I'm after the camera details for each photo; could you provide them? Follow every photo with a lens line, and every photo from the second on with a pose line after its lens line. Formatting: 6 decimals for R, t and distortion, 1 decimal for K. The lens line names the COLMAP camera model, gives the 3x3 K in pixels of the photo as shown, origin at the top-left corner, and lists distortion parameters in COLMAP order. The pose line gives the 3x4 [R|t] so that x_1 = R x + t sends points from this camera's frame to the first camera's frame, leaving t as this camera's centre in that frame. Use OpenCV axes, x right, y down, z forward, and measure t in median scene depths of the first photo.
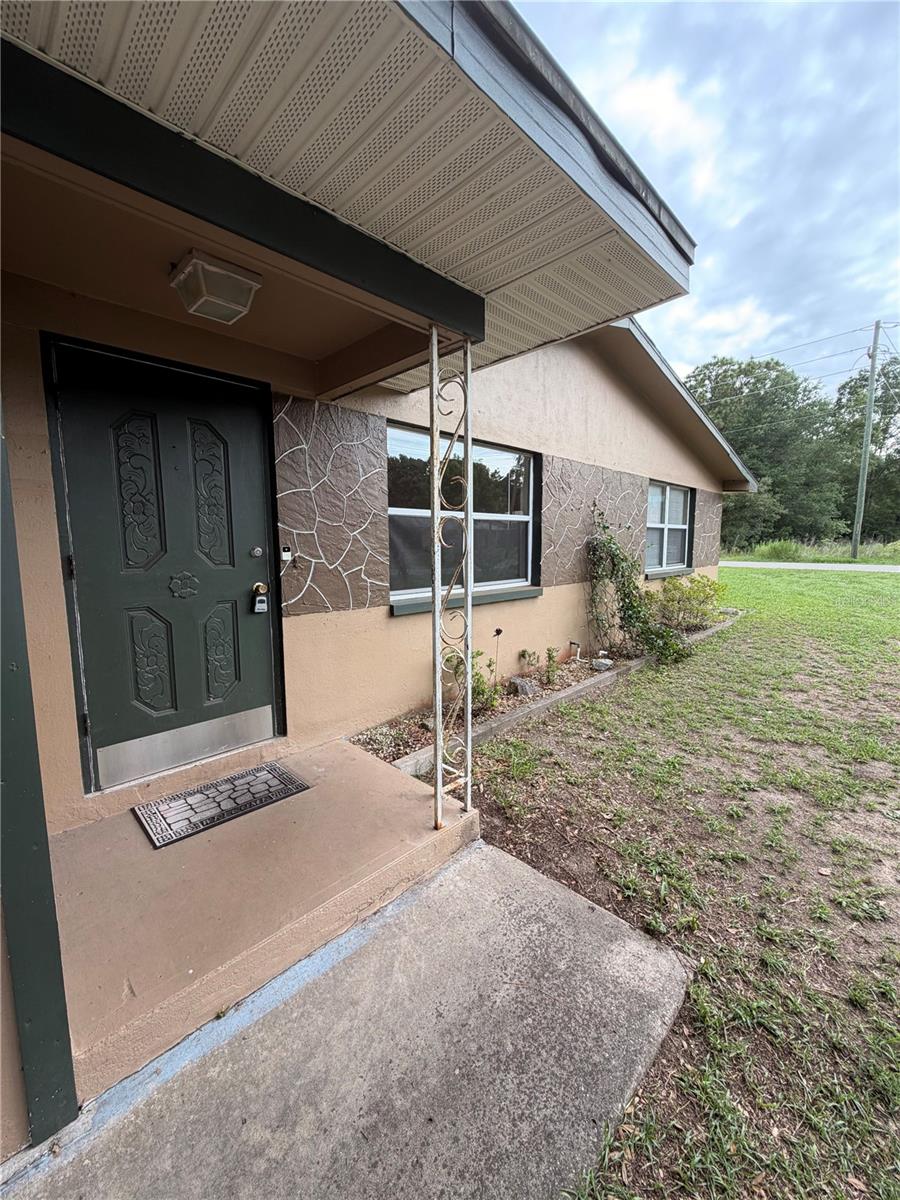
lens RADIAL K [[476.5, 0, 450.0], [0, 476.5, 600.0], [0, 0, 1]] dist [0.000621, -0.000265]
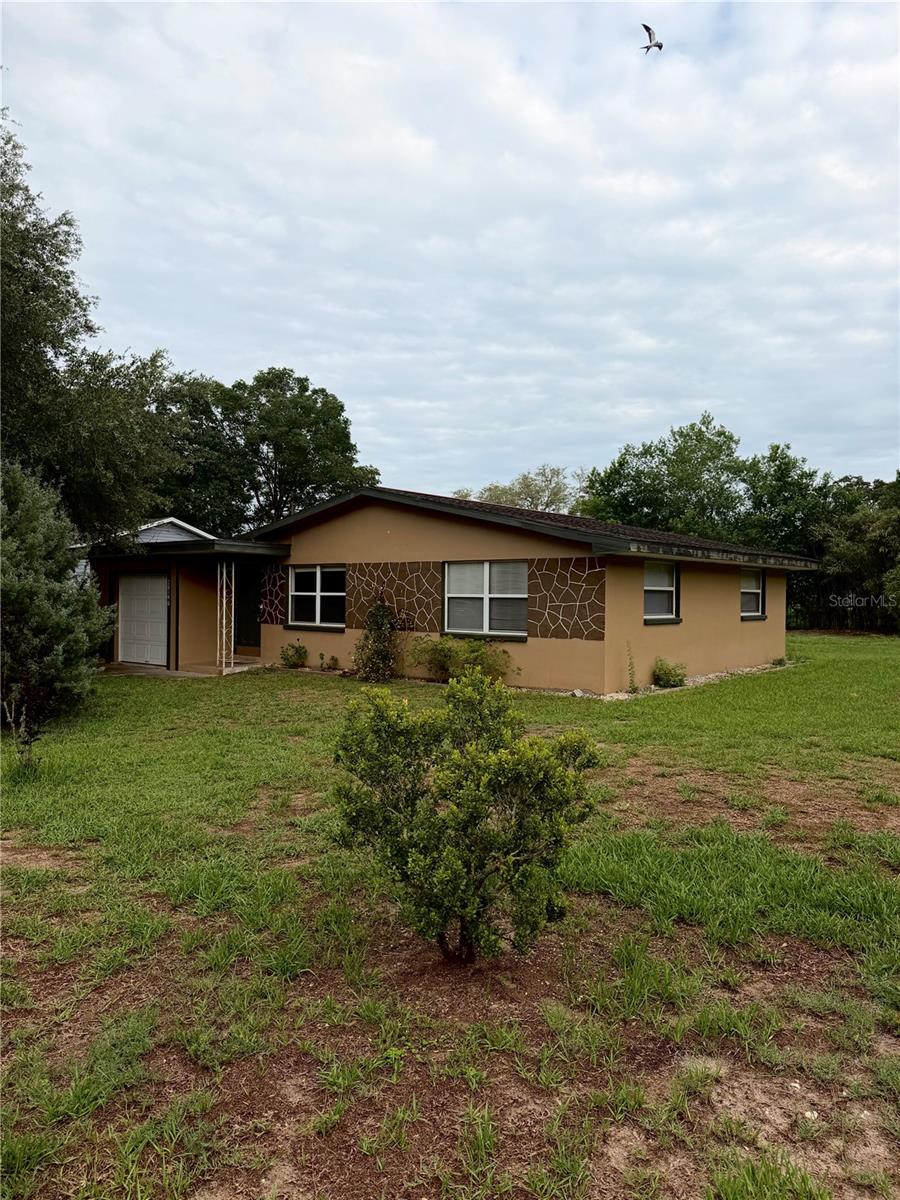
lens RADIAL K [[859.4, 0, 450.0], [0, 859.4, 600.0], [0, 0, 1]] dist [0.082502, -0.116463]
pose [[0.076074, 0.013510, -0.997011, 7.632376], [-0.125248, 0.992118, 0.003887, -0.426944], [0.989205, 0.124577, 0.077167, 2.278763]]
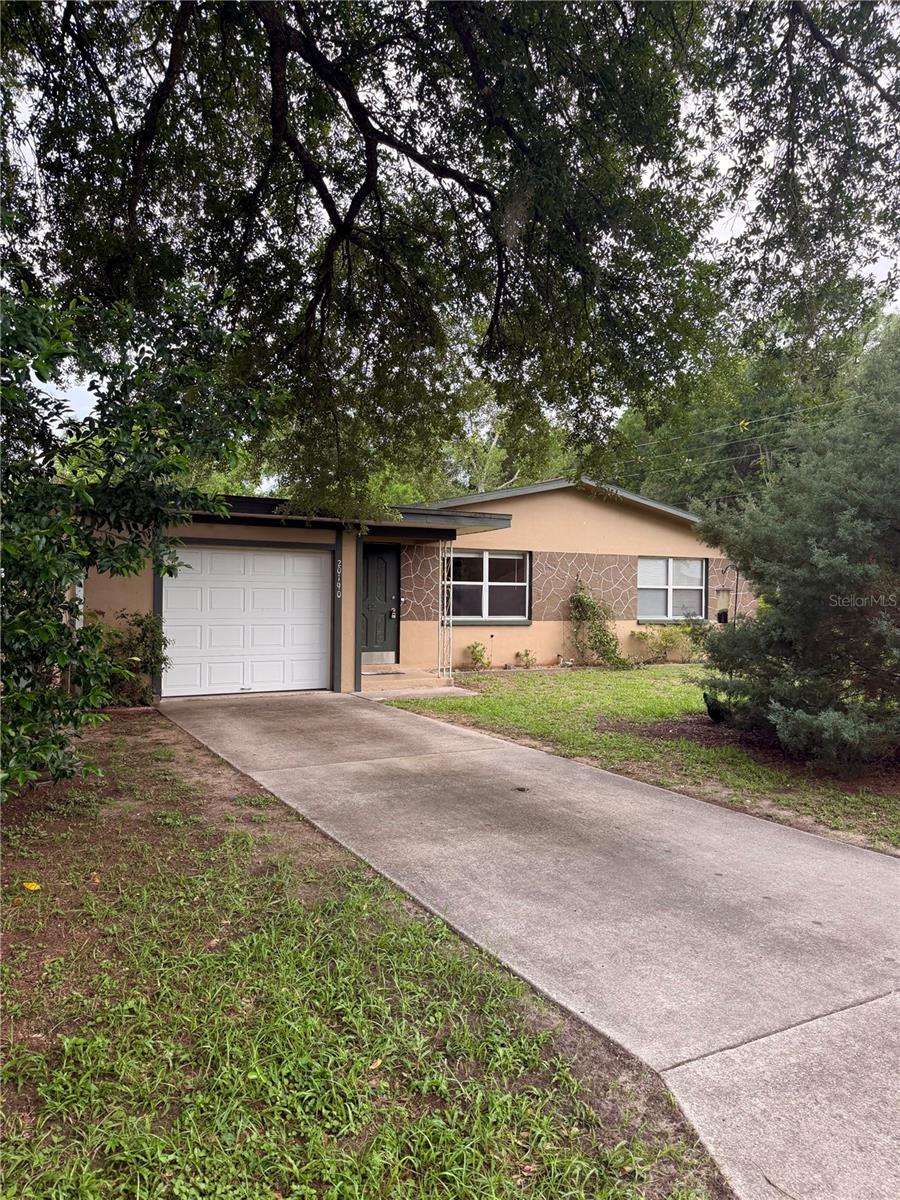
lens RADIAL K [[859.4, 0, 450.0], [0, 859.4, 600.0], [0, 0, 1]] dist [0.082502, -0.116463]
pose [[0.956590, 0.012659, -0.291161, 1.724333], [-0.047808, 0.992338, -0.113926, 0.584113], [0.287488, 0.122901, 0.949866, -4.601175]]
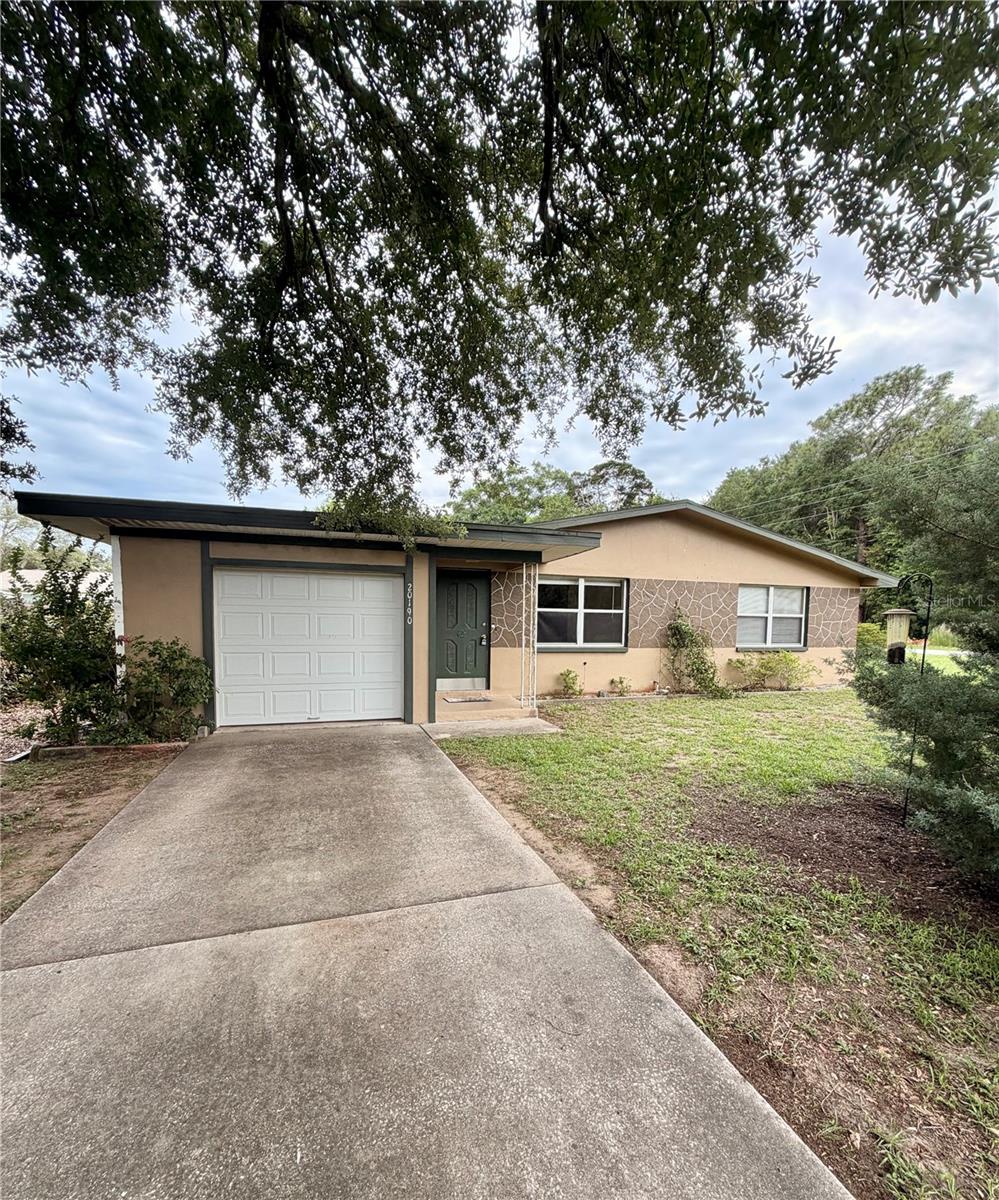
lens RADIAL K [[538.5, 0, 500.8], [0, 538.5, 663.8], [0, 0, 1]] dist [-0.001458, -0.000106]
pose [[0.893360, 0.048625, -0.446703, 1.387886], [-0.071524, 0.996841, -0.034532, 0.291016], [0.443613, 0.062800, 0.894016, -2.239183]]
